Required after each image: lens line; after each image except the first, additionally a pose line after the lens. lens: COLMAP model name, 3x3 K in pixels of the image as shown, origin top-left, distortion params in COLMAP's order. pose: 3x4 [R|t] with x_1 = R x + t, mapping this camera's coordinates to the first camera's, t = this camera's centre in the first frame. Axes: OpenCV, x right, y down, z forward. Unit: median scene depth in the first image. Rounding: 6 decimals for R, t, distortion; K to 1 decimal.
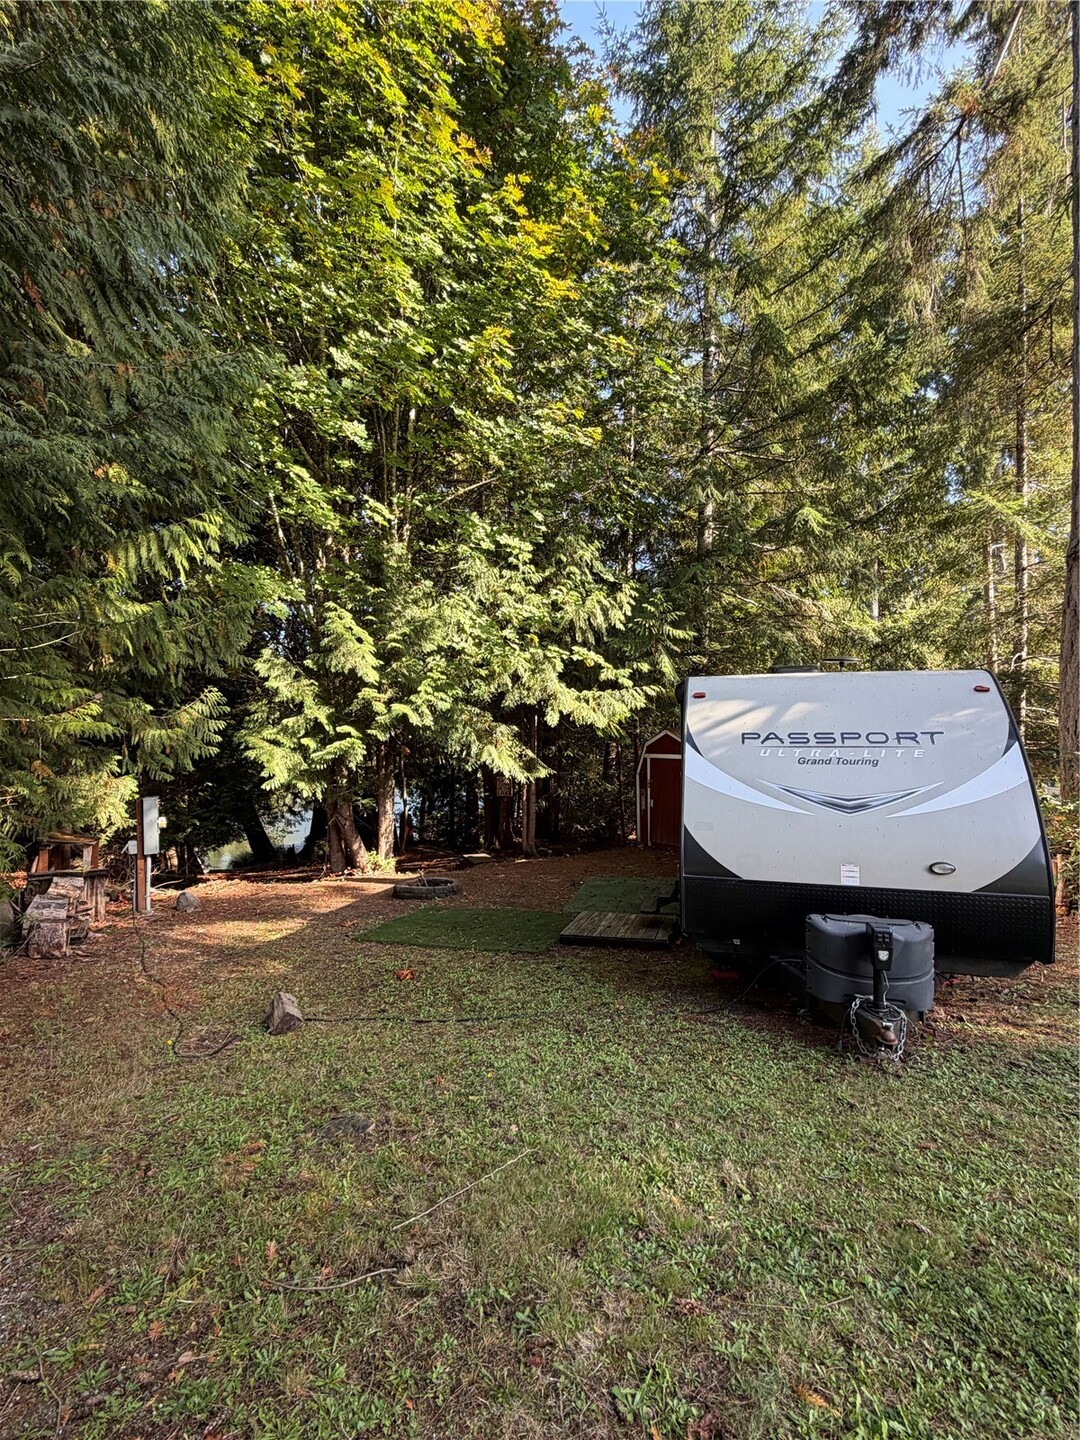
lens RADIAL K [[654.4, 0, 540.0], [0, 654.4, 720.0], [0, 0, 1]] dist [-0.001617, -0.000464]
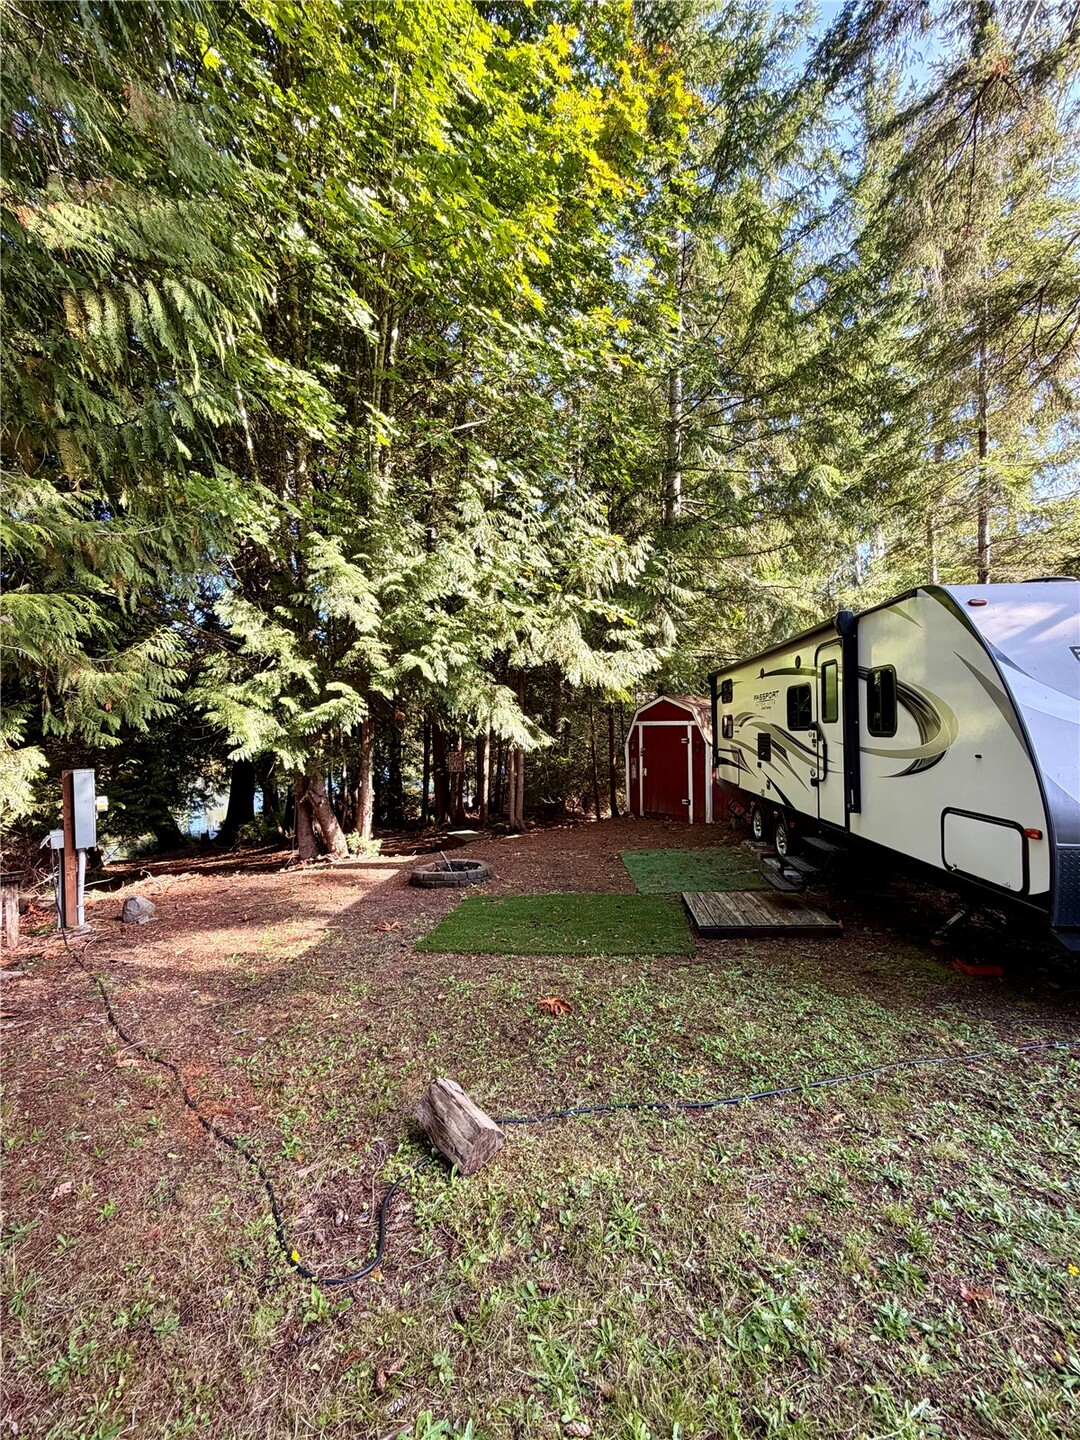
lens RADIAL K [[580.9, 0, 540.0], [0, 580.9, 720.0], [0, 0, 1]] dist [-0.001557, 0.000090]
pose [[0.980472, -0.002084, 0.196649, -0.185664], [-0.001266, 0.999856, 0.016911, 0.042764], [-0.196656, -0.016830, 0.980328, 0.223537]]
